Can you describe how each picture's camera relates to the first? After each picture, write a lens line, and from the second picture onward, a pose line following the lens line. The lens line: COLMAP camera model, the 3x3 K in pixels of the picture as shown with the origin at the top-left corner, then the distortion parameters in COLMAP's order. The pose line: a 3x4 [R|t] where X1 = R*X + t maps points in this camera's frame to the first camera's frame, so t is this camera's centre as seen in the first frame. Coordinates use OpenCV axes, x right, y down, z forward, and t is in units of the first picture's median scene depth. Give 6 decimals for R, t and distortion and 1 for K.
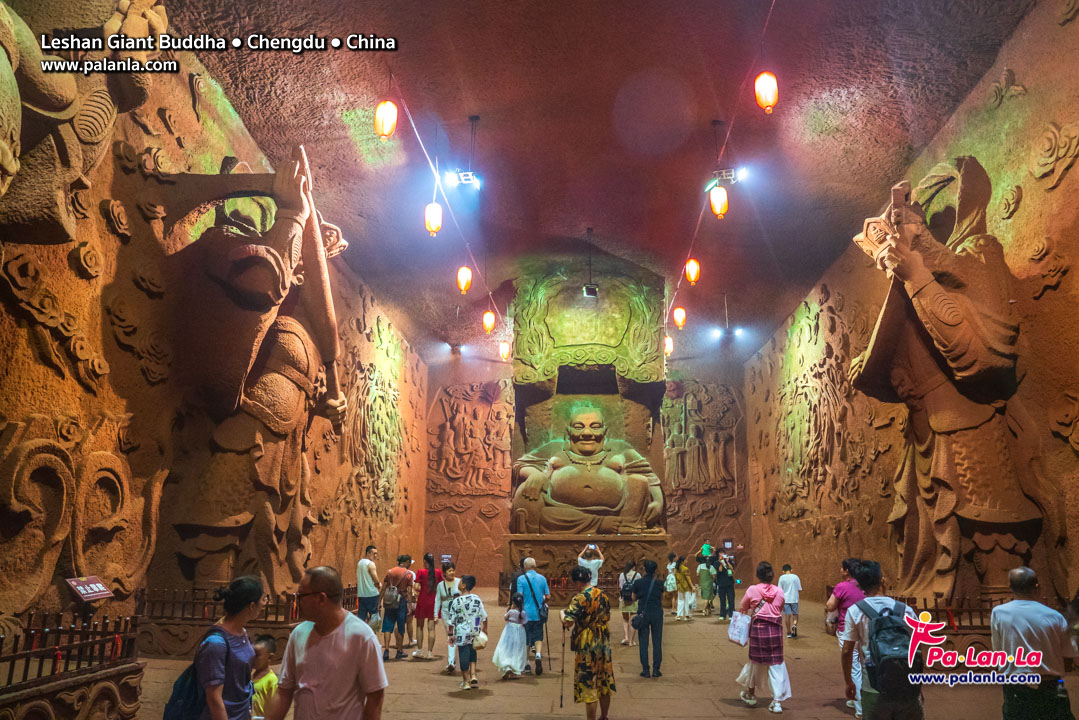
lens RADIAL K [[777.8, 0, 539.5], [0, 777.8, 360.0], [0, 0, 1]] dist [-0.109142, 0.000267]
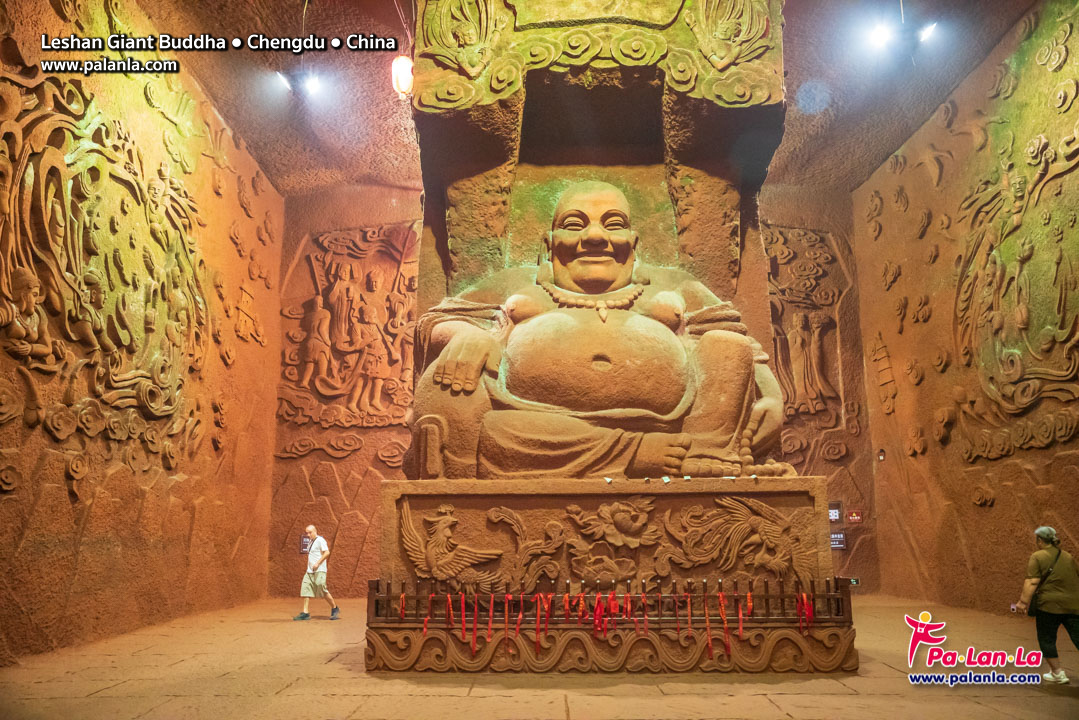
lens RADIAL K [[847.2, 0, 539.5], [0, 847.2, 360.0], [0, 0, 1]] dist [-0.053812, 0.001985]
pose [[0.998628, -0.001220, 0.052360, 0.008124], [-0.000843, 0.999225, 0.039356, 0.136968], [-0.052368, -0.039346, 0.997852, 0.533337]]
